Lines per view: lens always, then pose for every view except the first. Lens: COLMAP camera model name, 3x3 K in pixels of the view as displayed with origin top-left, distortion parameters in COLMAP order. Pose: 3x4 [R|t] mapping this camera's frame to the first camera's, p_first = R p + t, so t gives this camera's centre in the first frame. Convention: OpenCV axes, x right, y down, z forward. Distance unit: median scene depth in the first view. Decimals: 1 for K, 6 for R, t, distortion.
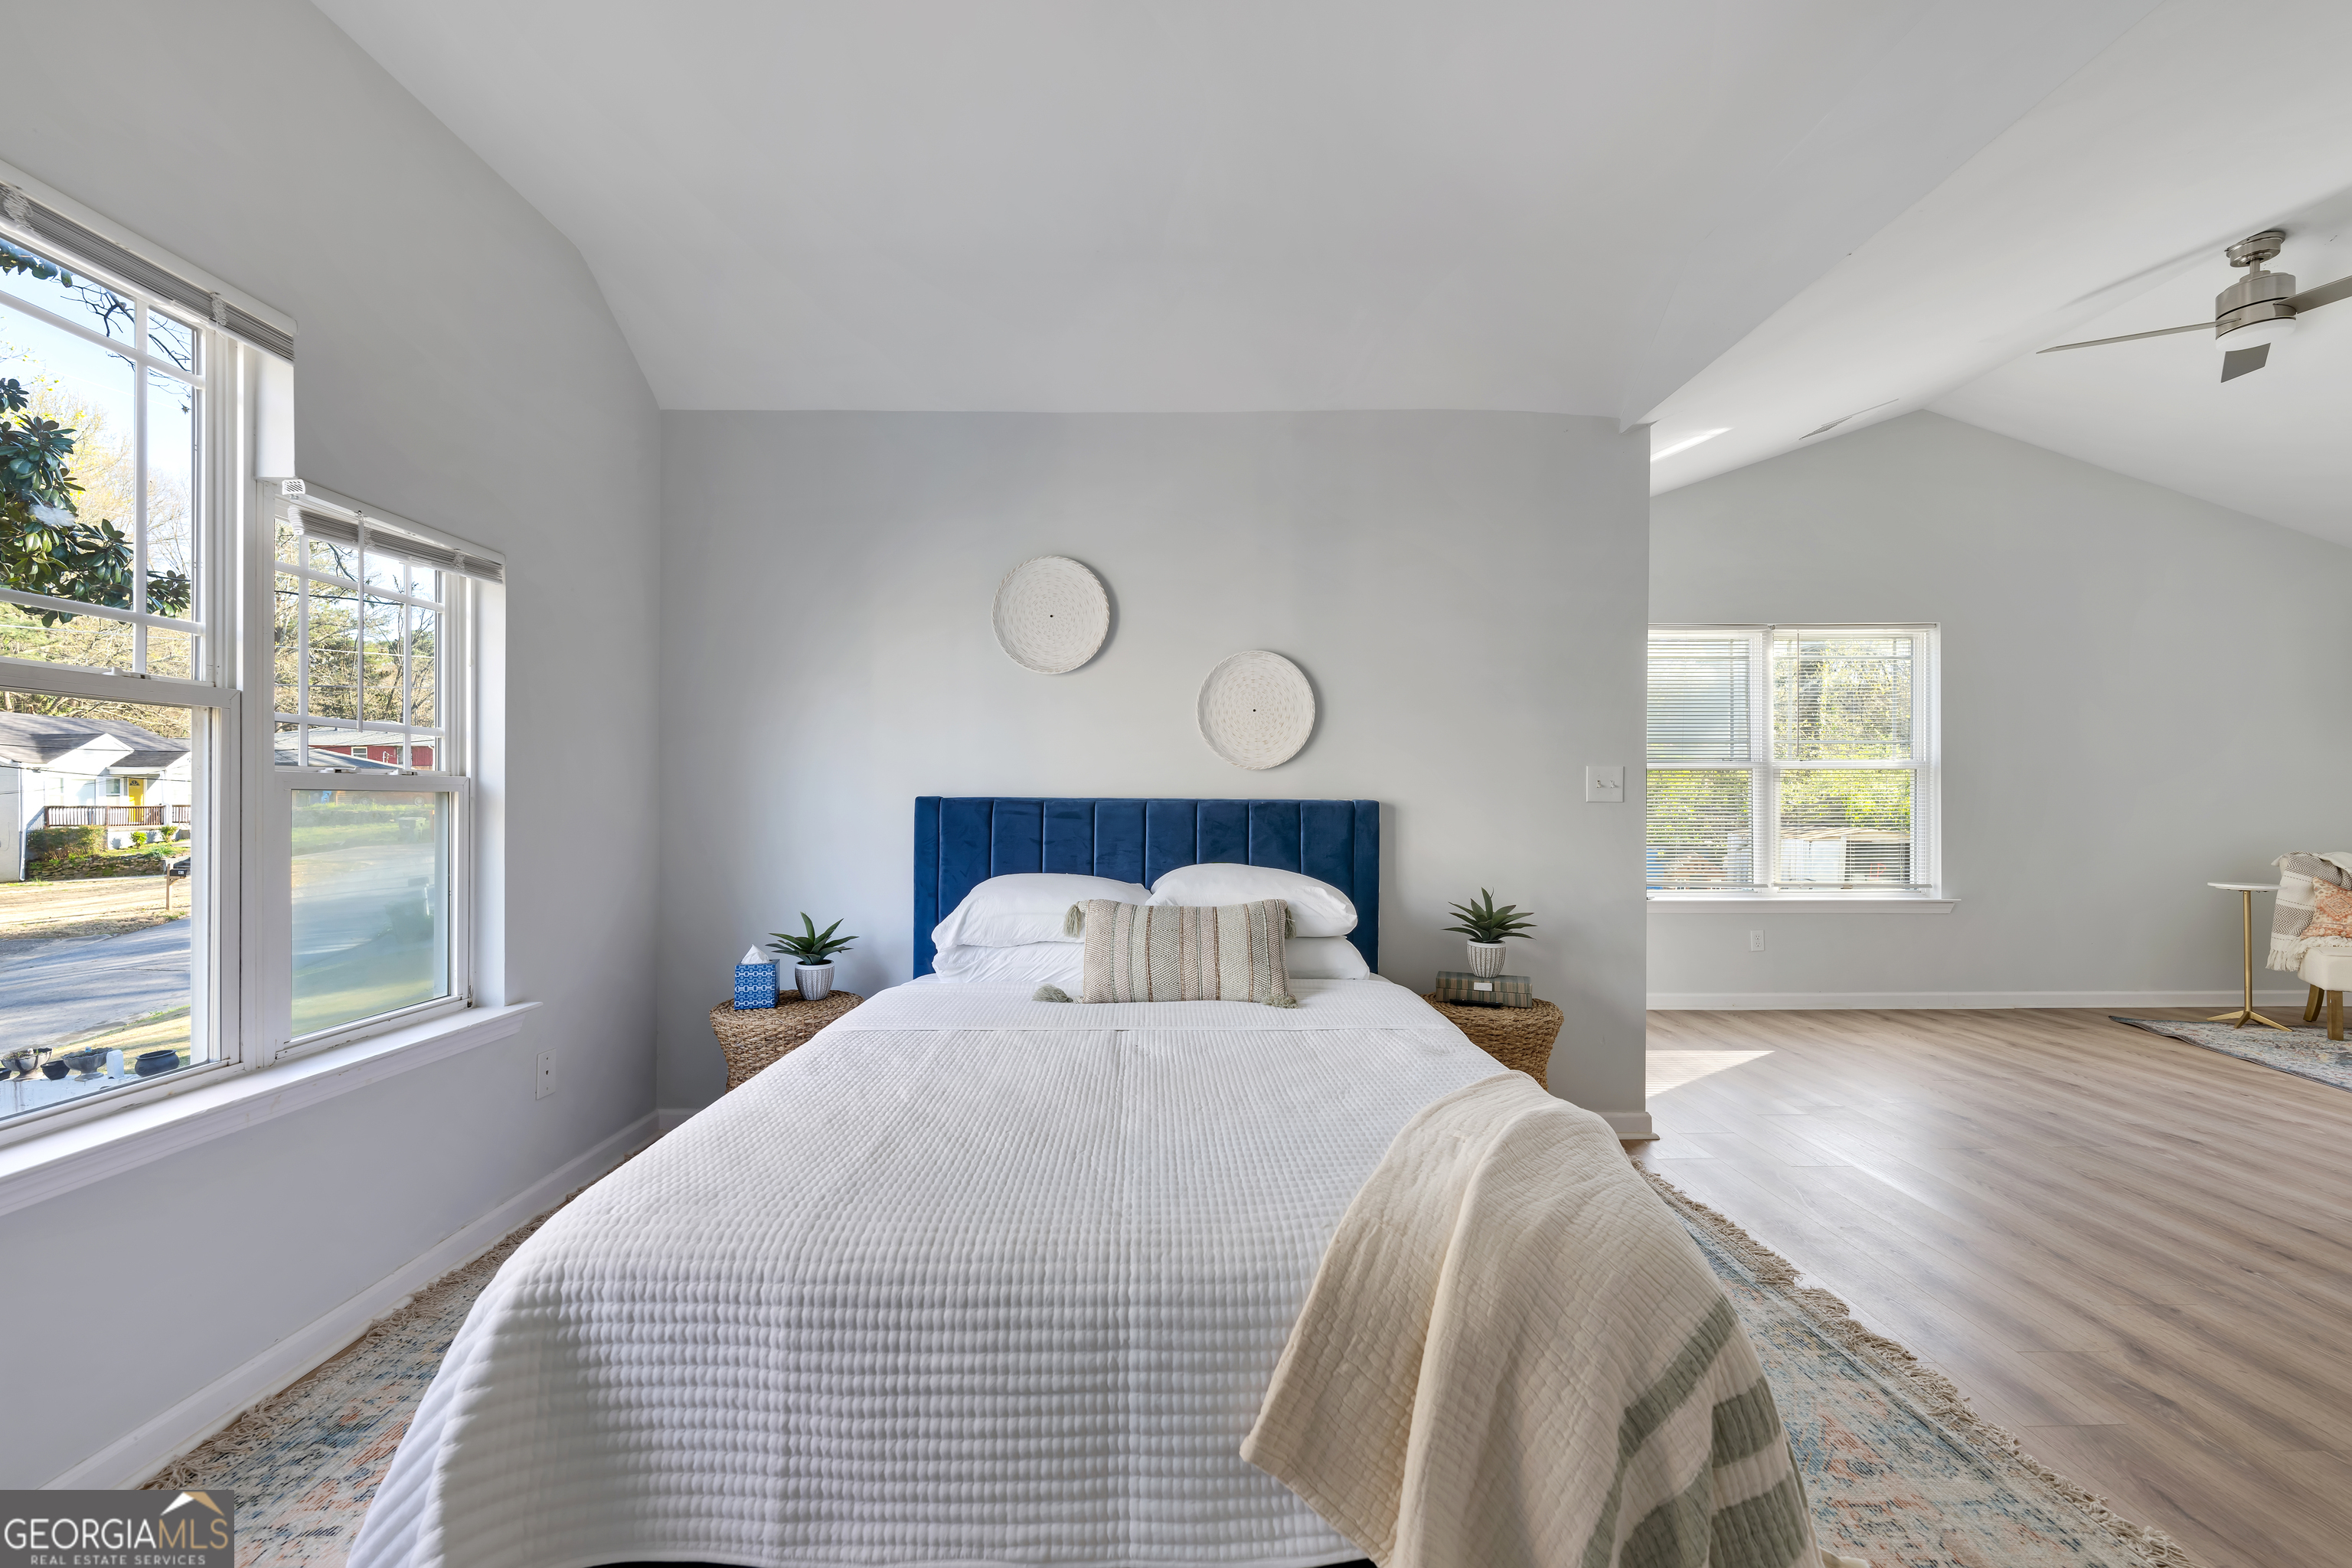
lens RADIAL K [[959.9, 0, 1169.1], [0, 959.9, 798.8], [0, 0, 1]] dist [-0.002152, -0.000599]
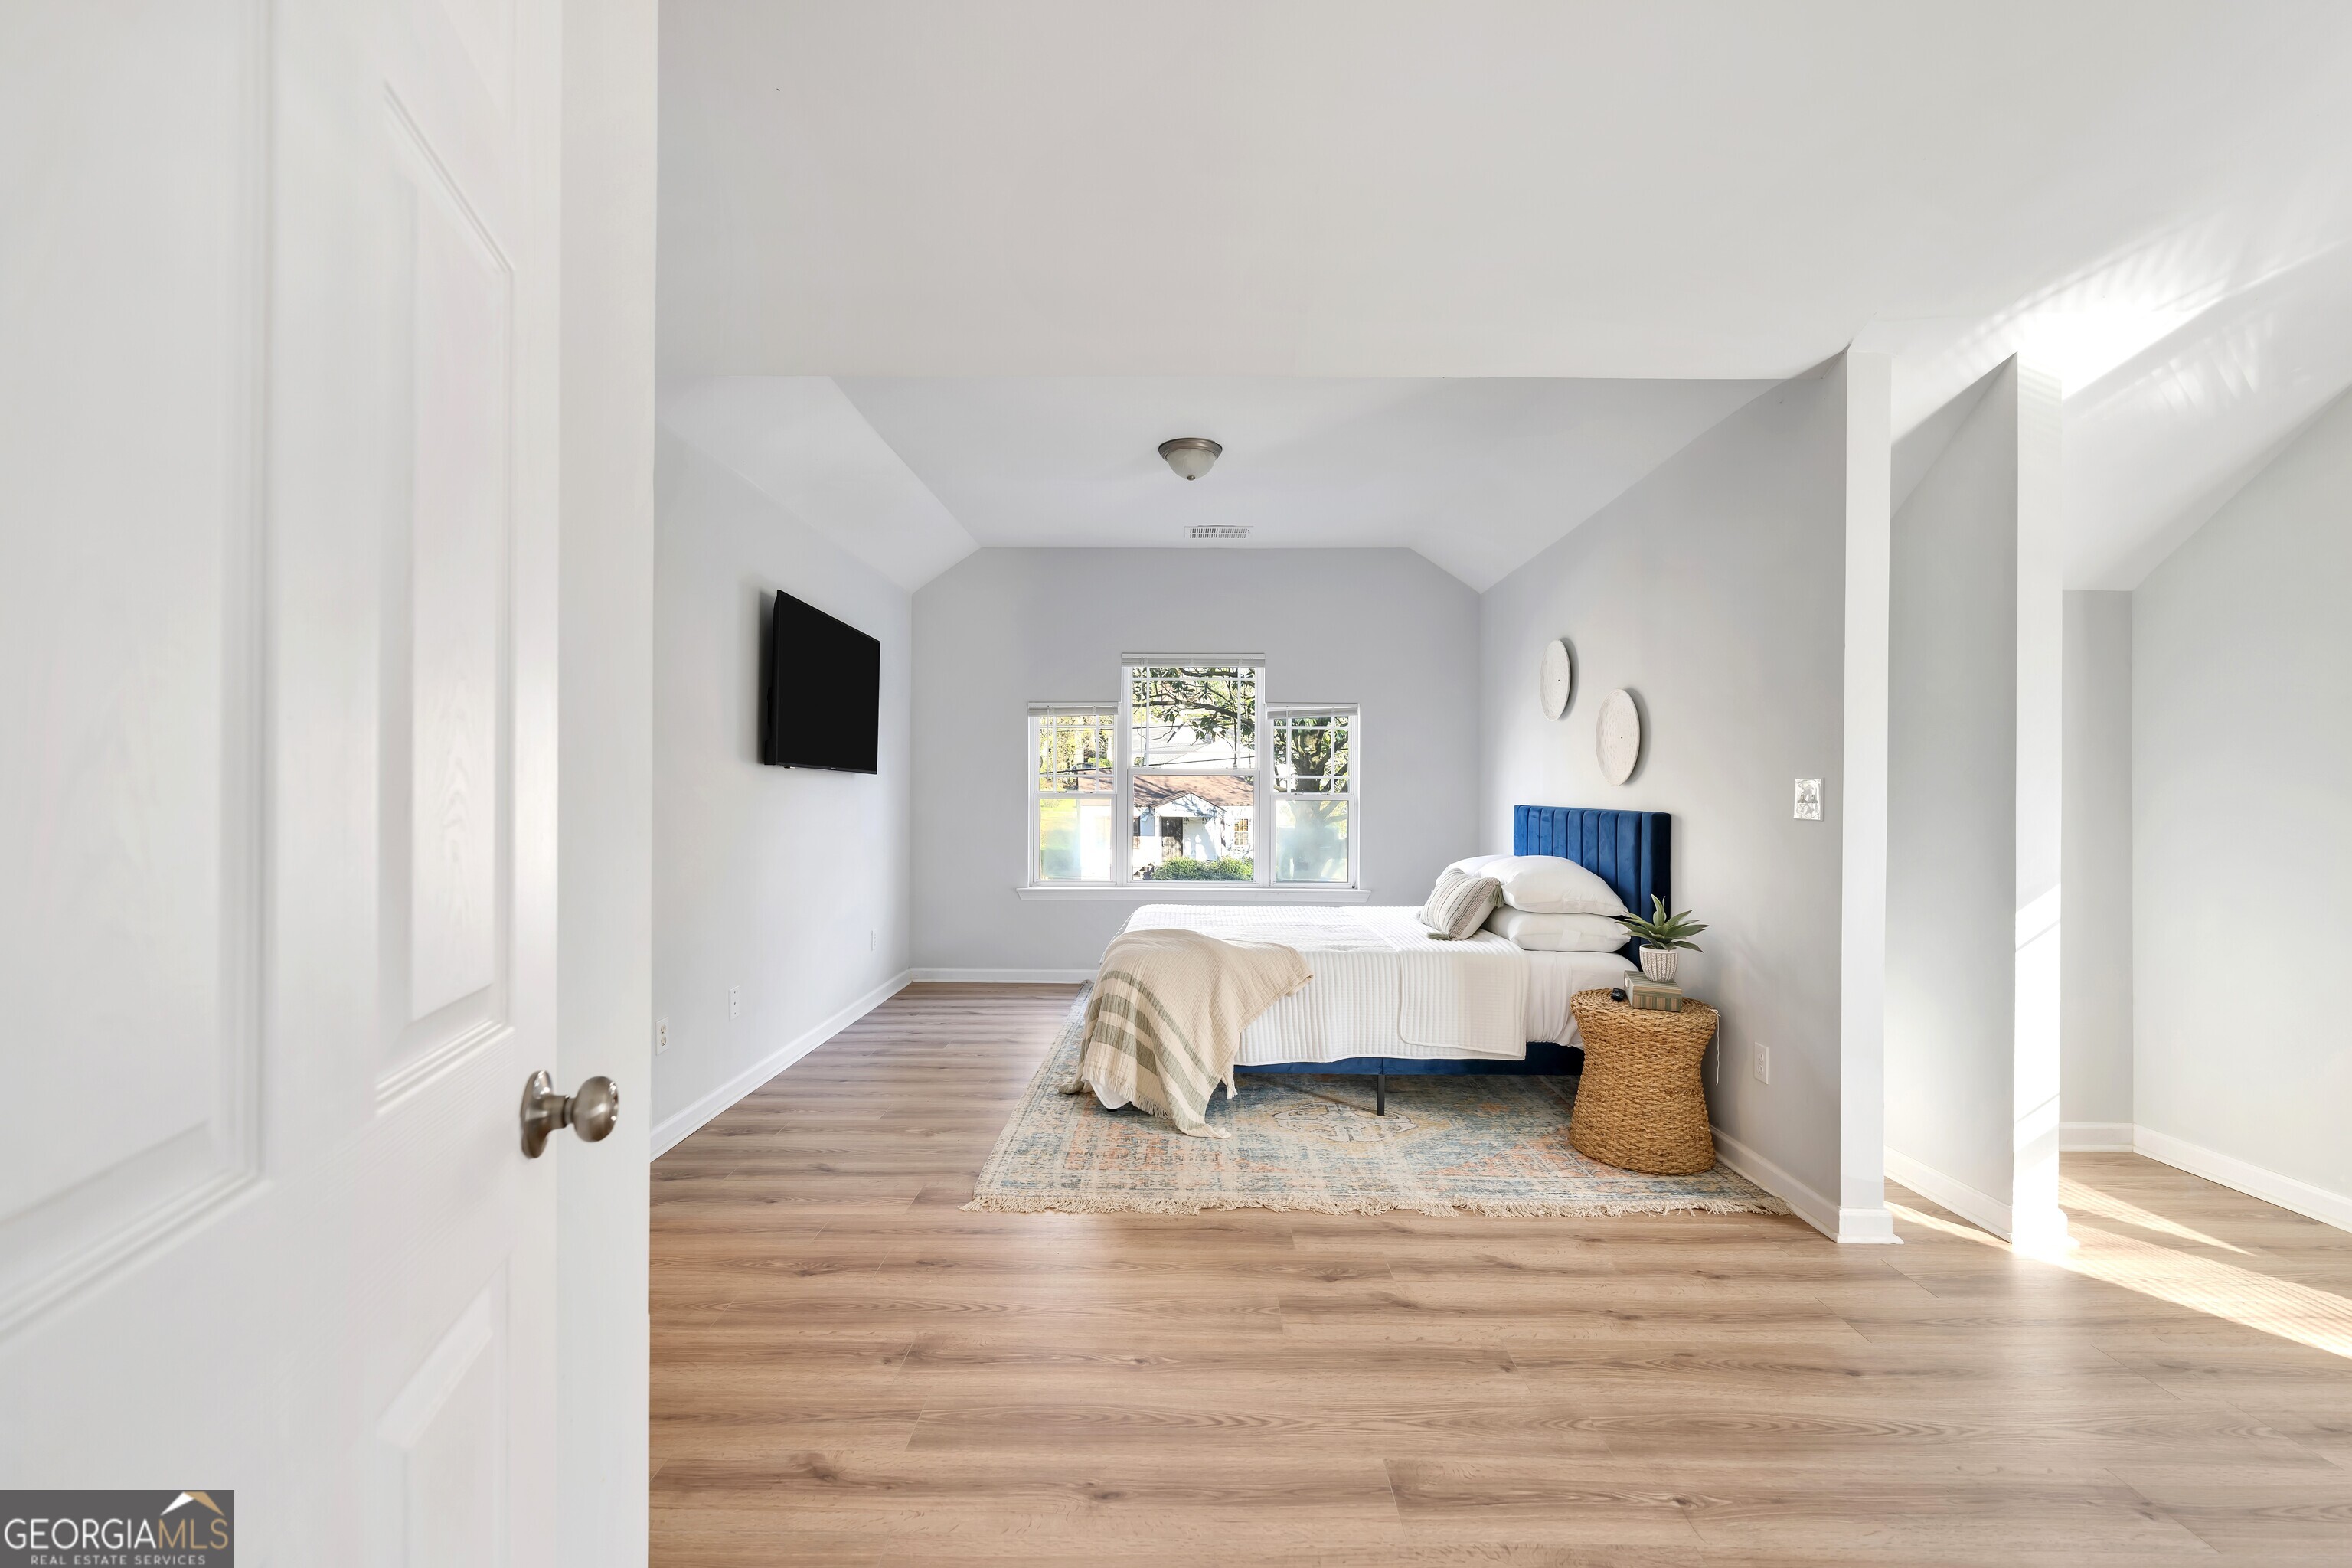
lens RADIAL K [[959.9, 0, 1177.2], [0, 959.9, 790.7], [0, 0, 1]] dist [-0.002152, -0.000599]
pose [[-0.028482, -0.005127, -0.999581, 1.406521], [-0.003543, 0.999981, -0.005028, -0.016948], [0.999588, 0.003398, -0.028499, 0.492417]]
